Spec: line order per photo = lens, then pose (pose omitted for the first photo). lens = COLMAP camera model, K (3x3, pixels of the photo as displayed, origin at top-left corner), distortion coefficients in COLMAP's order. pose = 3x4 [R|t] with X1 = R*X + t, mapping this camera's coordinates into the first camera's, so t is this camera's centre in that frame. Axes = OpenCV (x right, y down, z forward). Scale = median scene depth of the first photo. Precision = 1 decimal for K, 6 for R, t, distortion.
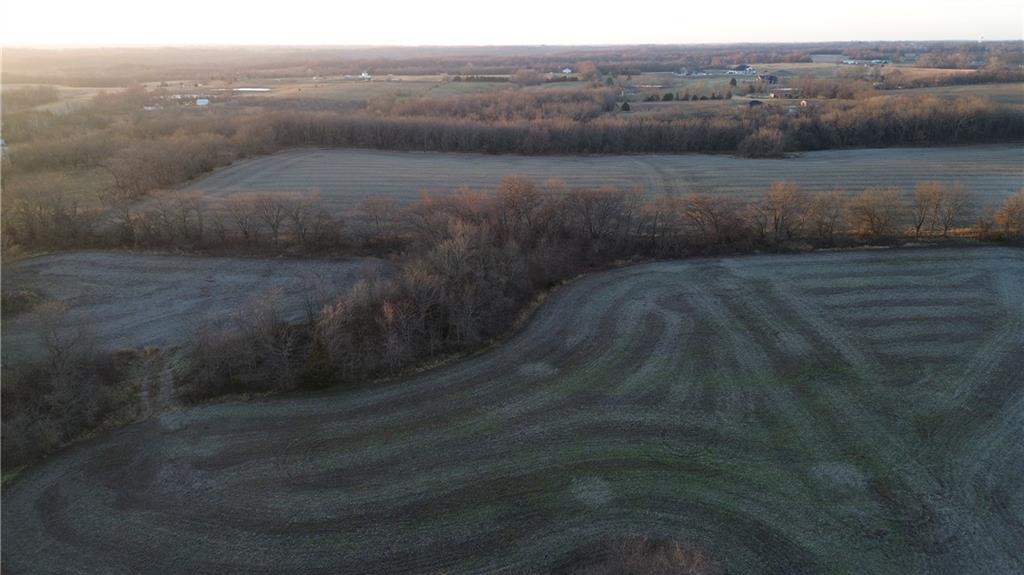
lens RADIAL K [[724.4, 0, 515.3], [0, 724.4, 288.3], [0, 0, 1]] dist [0.071565, -0.061979]
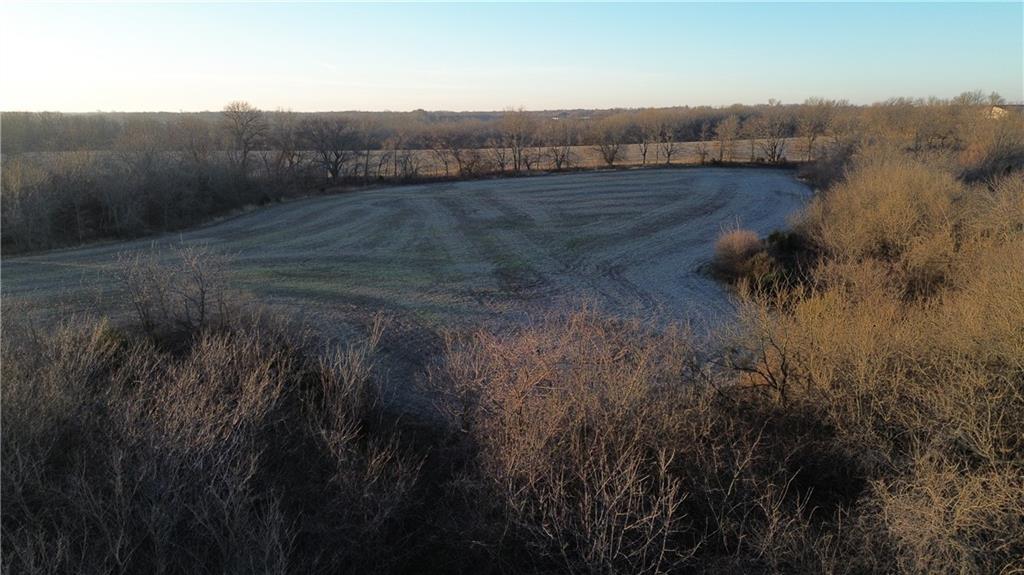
lens RADIAL K [[724.4, 0, 515.3], [0, 724.4, 288.3], [0, 0, 1]] dist [0.071565, -0.061979]
pose [[0.981089, -0.045557, 0.188120, 0.035830], [0.063376, 0.993939, -0.089821, 0.041399], [-0.182887, 0.100045, 0.978030, 0.007982]]
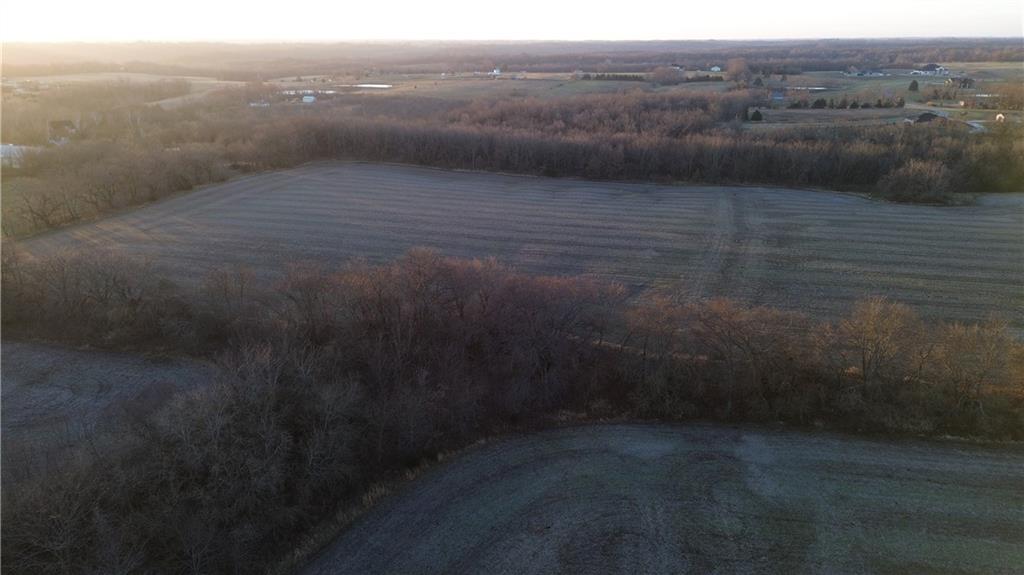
lens RADIAL K [[724.4, 0, 515.3], [0, 724.4, 288.3], [0, 0, 1]] dist [0.071565, -0.061979]
pose [[0.975462, 0.075390, -0.206860, 0.046685], [-0.074077, 0.997153, 0.014095, -0.030680], [0.207333, 0.001574, 0.978269, 0.090375]]
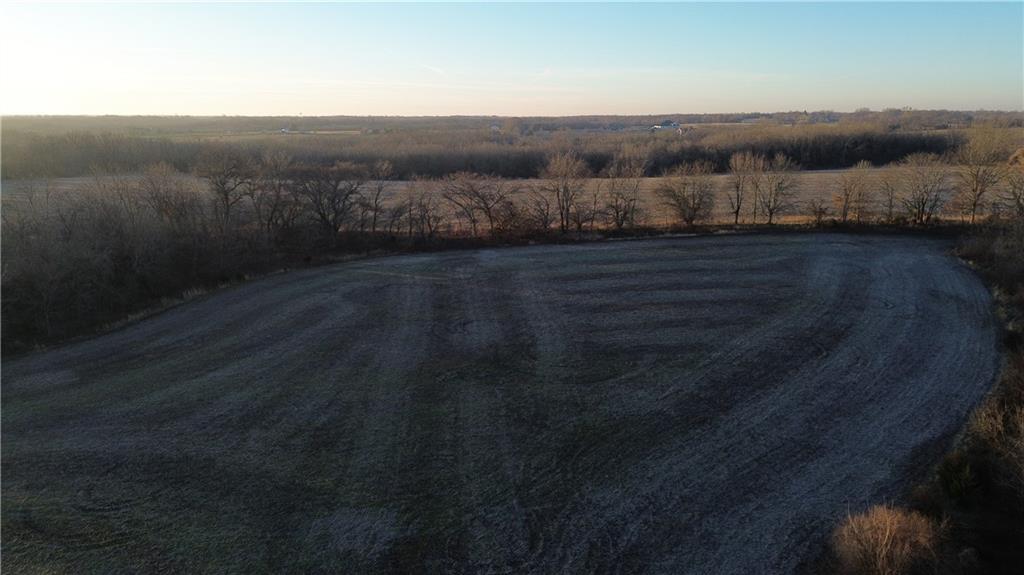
lens RADIAL K [[724.4, 0, 515.3], [0, 724.4, 288.3], [0, 0, 1]] dist [0.071565, -0.061979]
pose [[0.998656, -0.010347, 0.050781, 0.059430], [0.015166, 0.995319, -0.095448, 0.015173], [-0.049556, 0.096090, 0.994138, 0.053059]]
